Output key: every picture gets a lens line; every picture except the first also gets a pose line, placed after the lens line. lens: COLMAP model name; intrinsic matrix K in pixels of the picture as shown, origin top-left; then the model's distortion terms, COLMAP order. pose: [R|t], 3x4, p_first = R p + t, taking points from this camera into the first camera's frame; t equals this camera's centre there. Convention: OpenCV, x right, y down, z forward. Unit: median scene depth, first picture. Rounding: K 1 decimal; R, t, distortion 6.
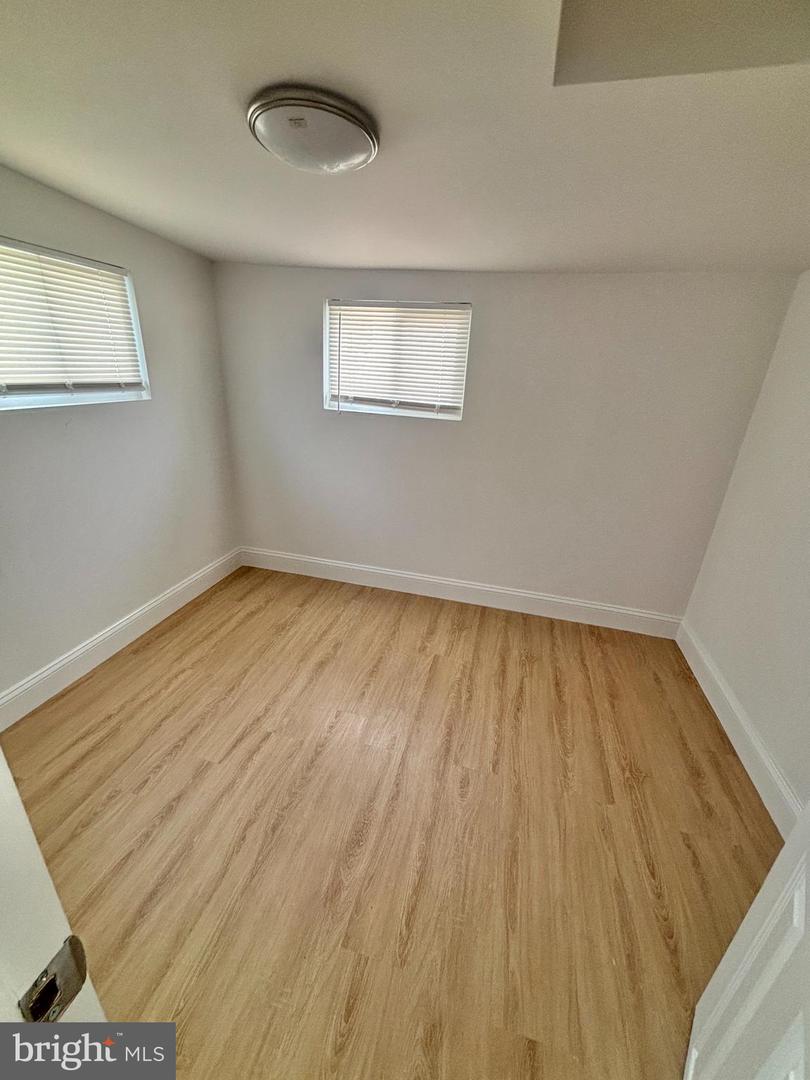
lens RADIAL K [[437.1, 0, 405.6], [0, 437.1, 538.1], [0, 0, 1]] dist [-0.002908, -0.000013]
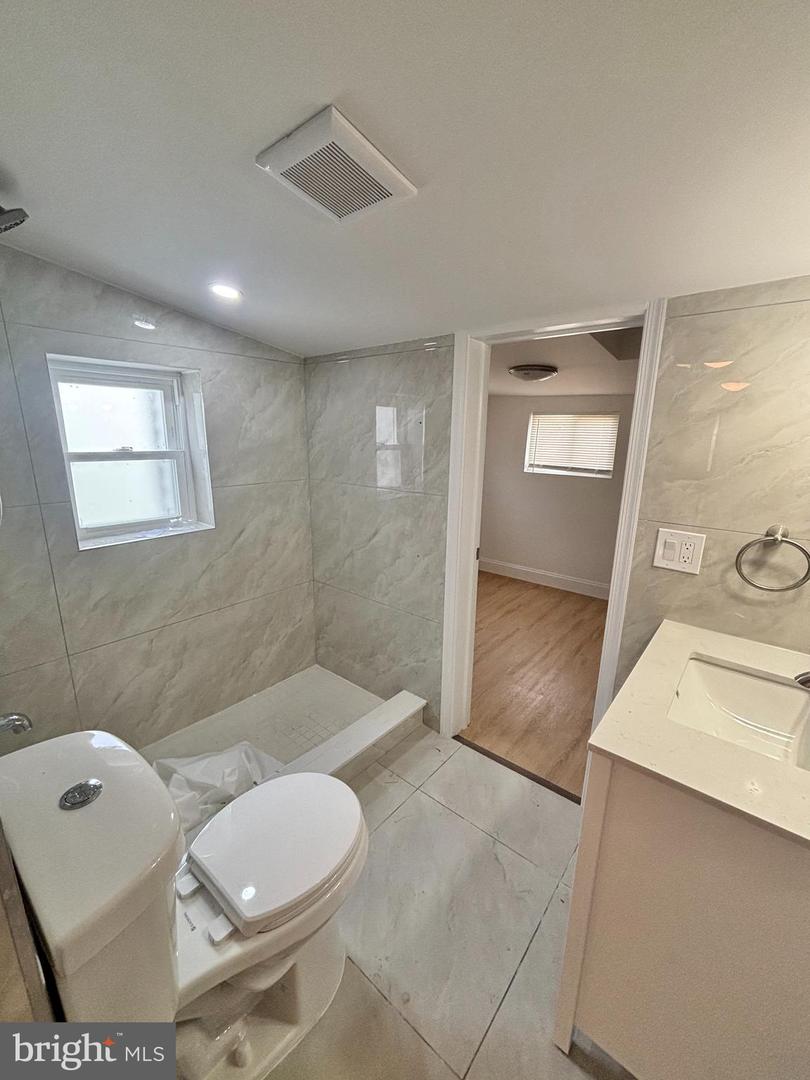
lens RADIAL K [[437.1, 0, 405.6], [0, 437.1, 538.1], [0, 0, 1]] dist [-0.002908, -0.000013]
pose [[0.908274, 0.063498, -0.413528, 0.116747], [-0.129337, 0.982614, -0.133195, 0.251085], [0.397881, 0.174462, 0.900696, -0.688175]]
